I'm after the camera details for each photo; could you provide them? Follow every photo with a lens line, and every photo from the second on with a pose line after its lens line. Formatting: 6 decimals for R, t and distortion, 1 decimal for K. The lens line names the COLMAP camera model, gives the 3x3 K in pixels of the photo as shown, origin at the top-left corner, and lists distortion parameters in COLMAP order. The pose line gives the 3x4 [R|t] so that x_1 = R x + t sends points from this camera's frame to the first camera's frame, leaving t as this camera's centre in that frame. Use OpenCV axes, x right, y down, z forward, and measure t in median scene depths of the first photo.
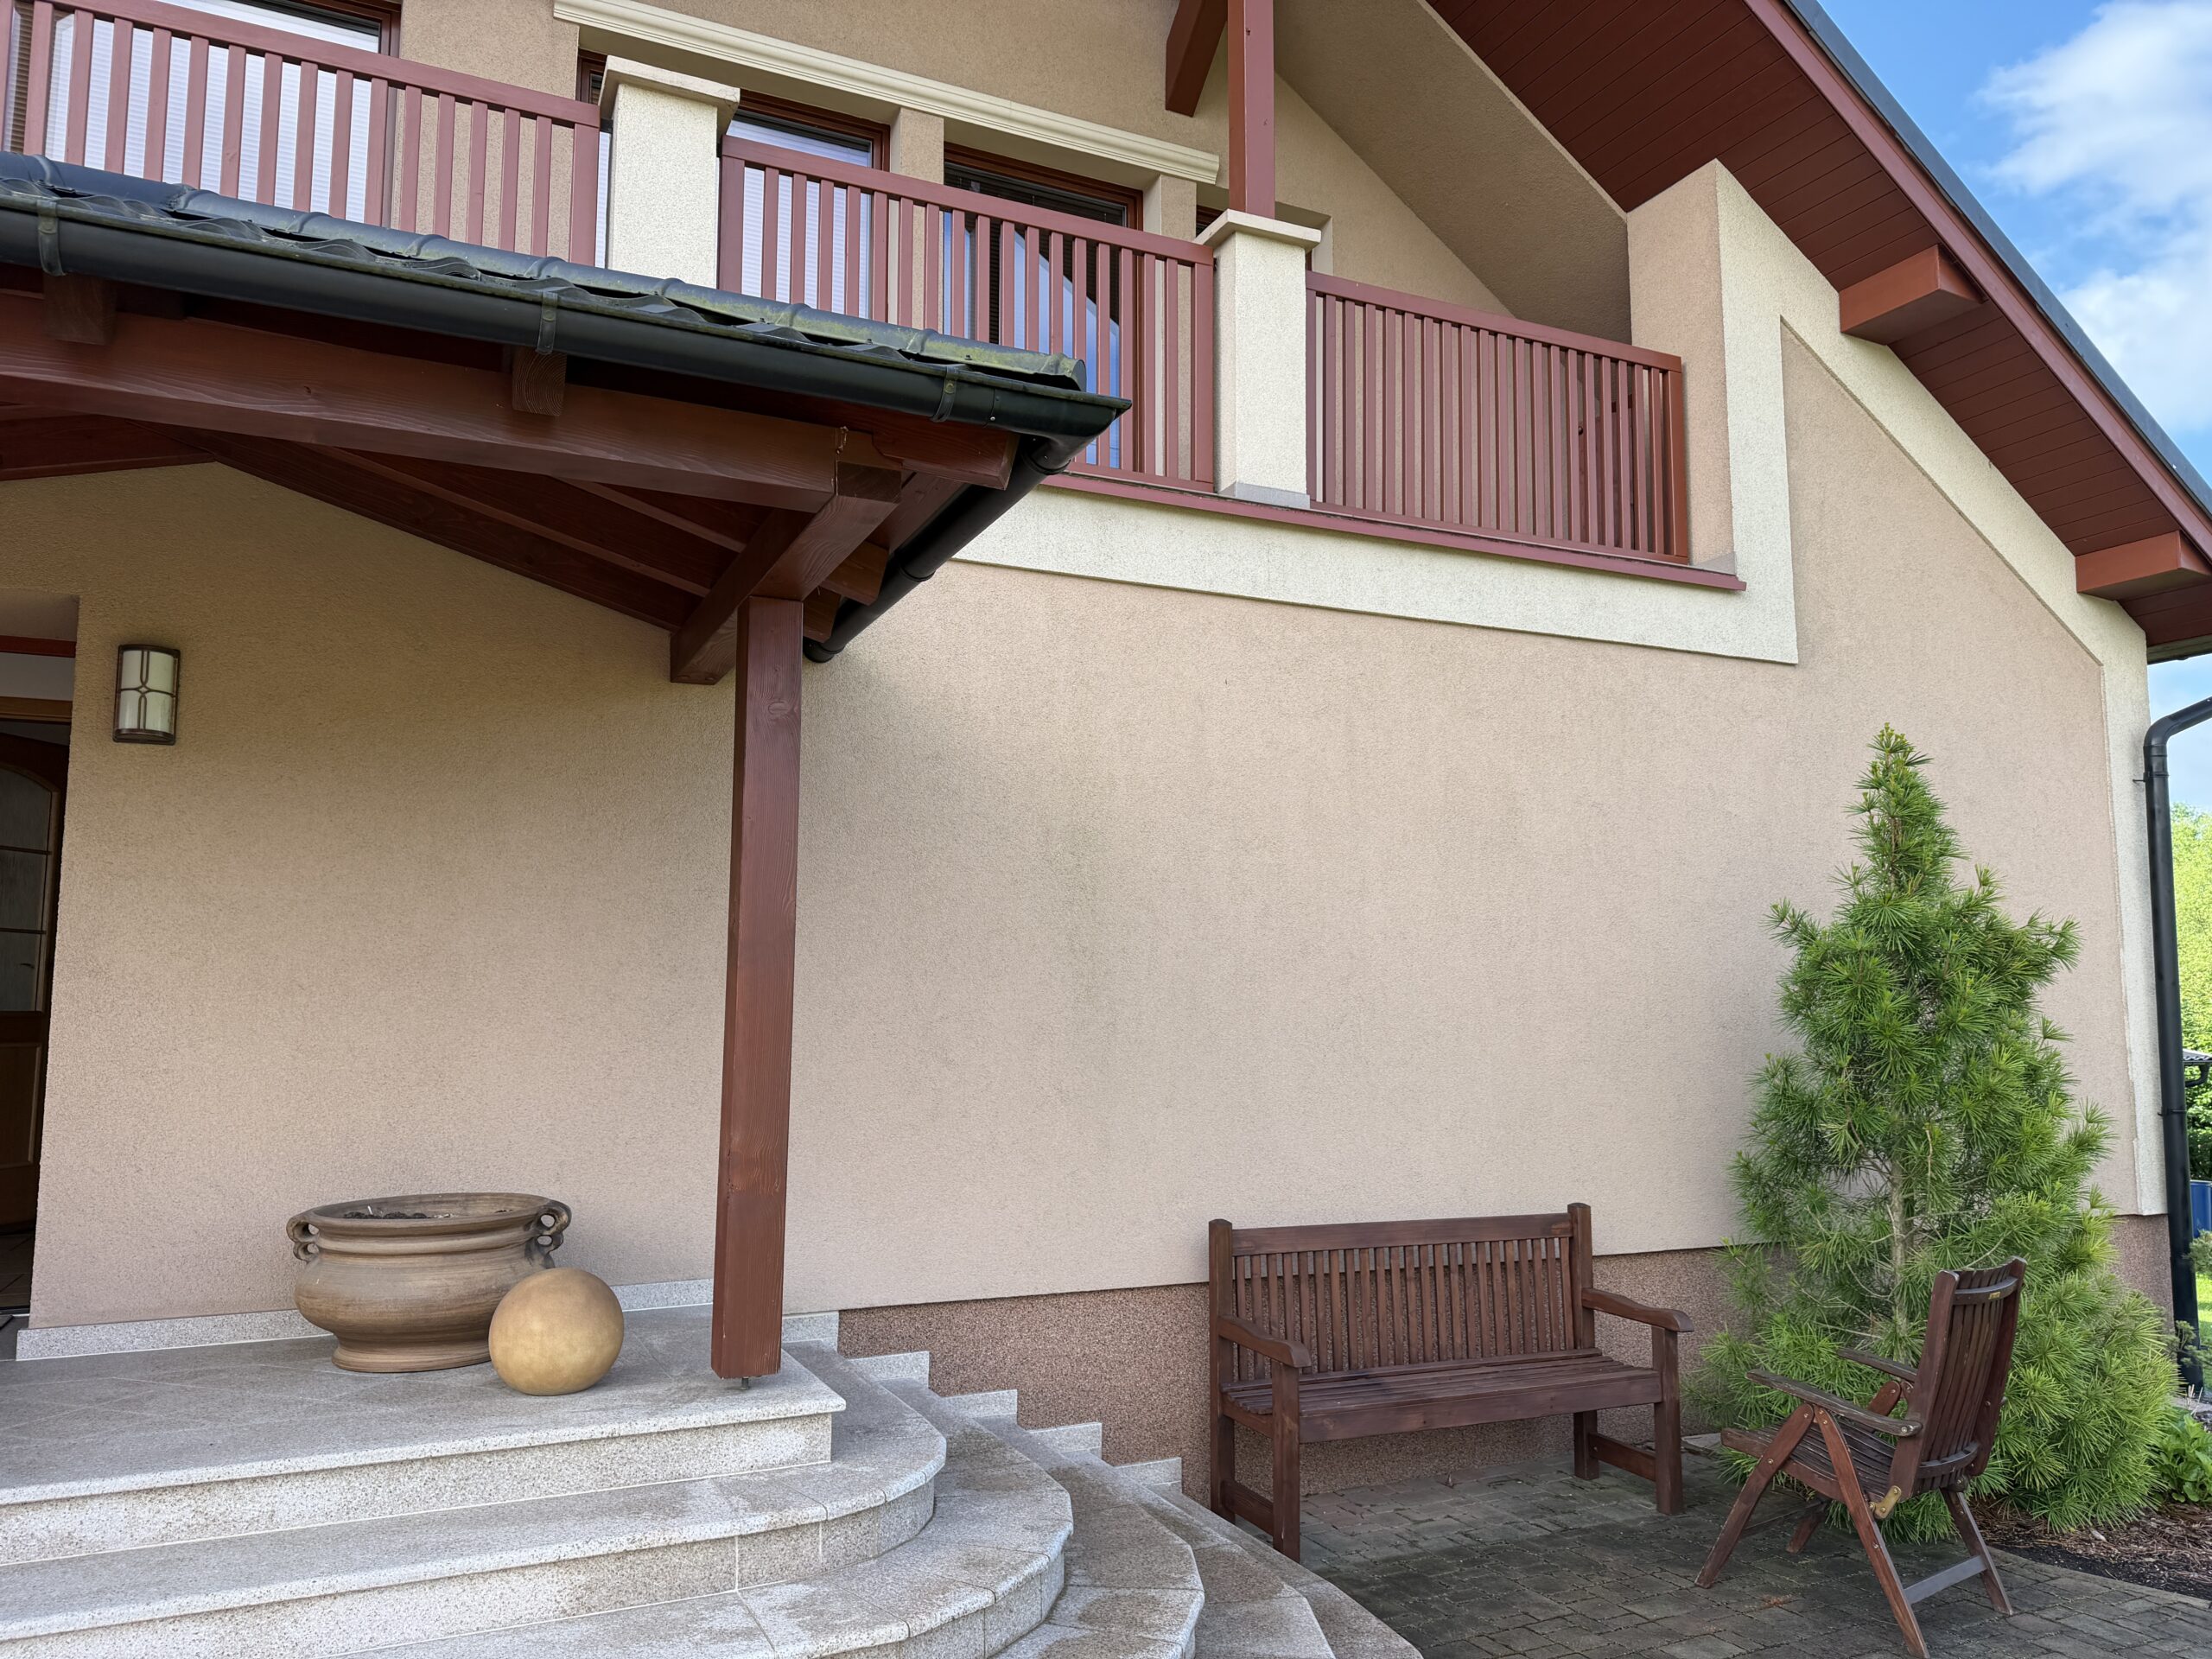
lens RADIAL K [[1535.7, 0, 1106.0], [0, 1535.7, 829.5], [0, 0, 1]] dist [0.043138, -0.063482]
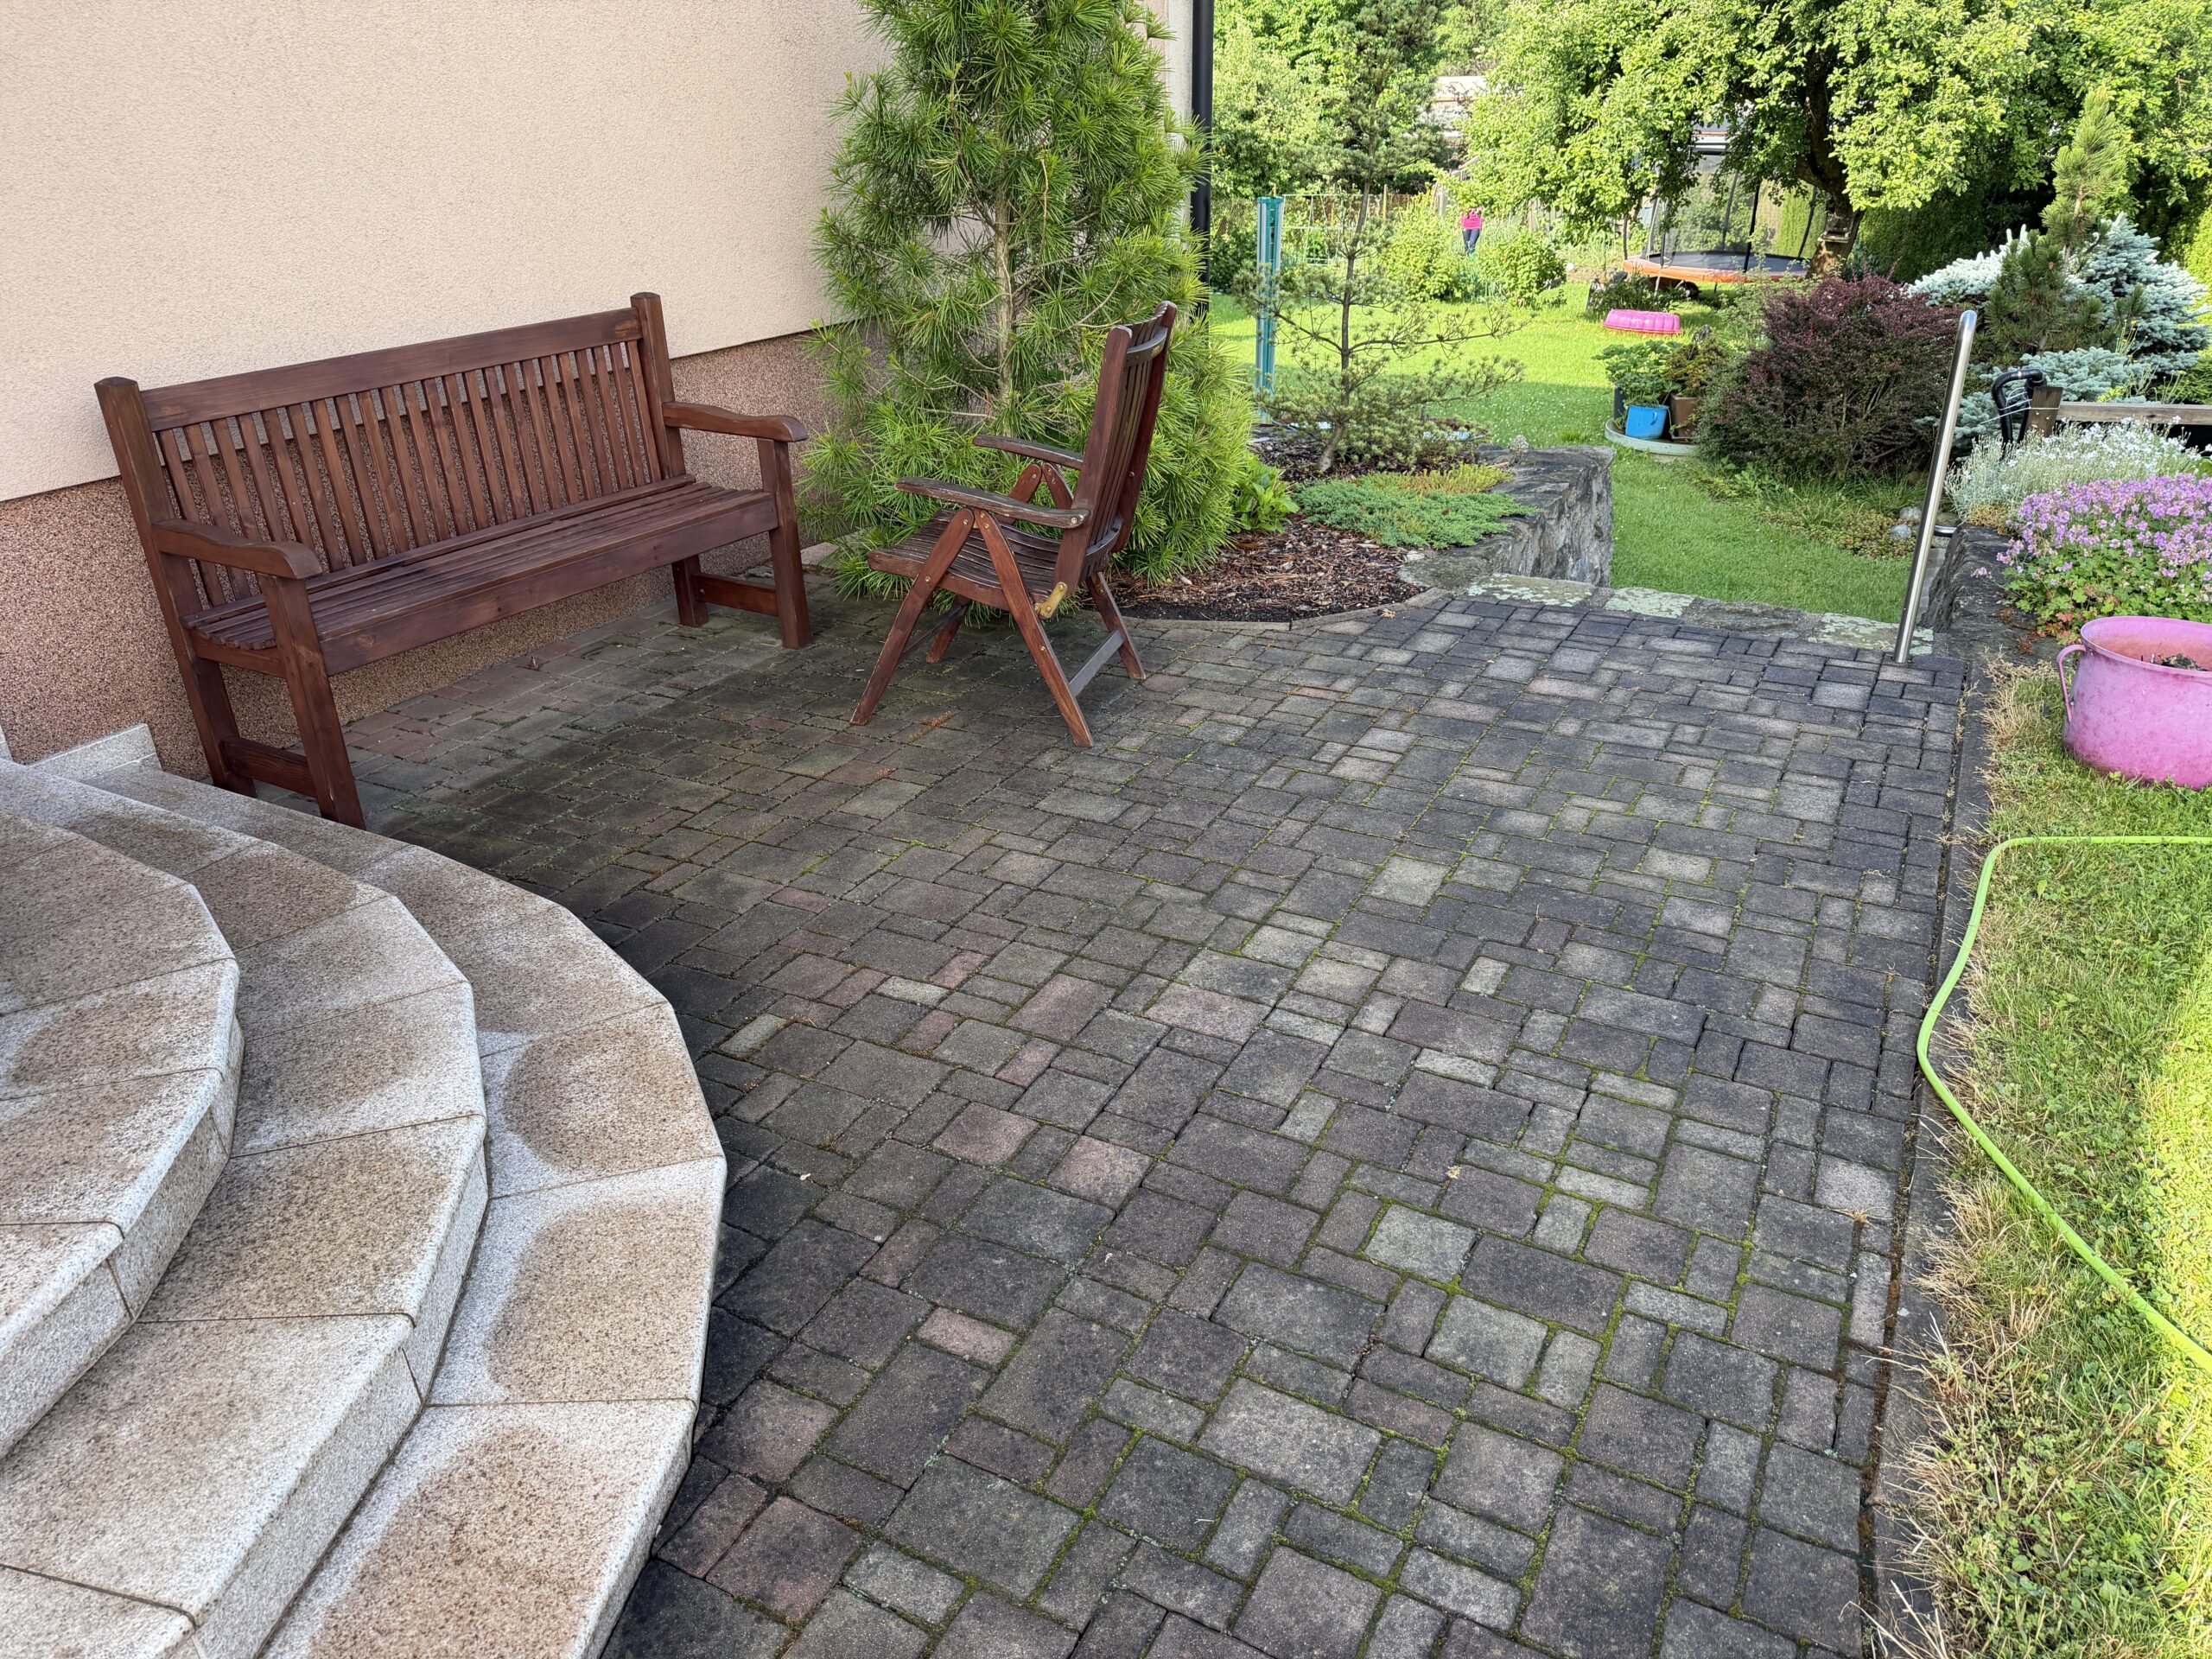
lens RADIAL K [[1564.8, 0, 1112.8], [0, 1564.8, 832.0], [0, 0, 1]] dist [0.107921, -0.151008]
pose [[0.816521, -0.273878, 0.508217, 0.025740], [-0.037441, 0.853335, 0.520016, 0.059027], [-0.576101, -0.443632, 0.686512, 0.235776]]
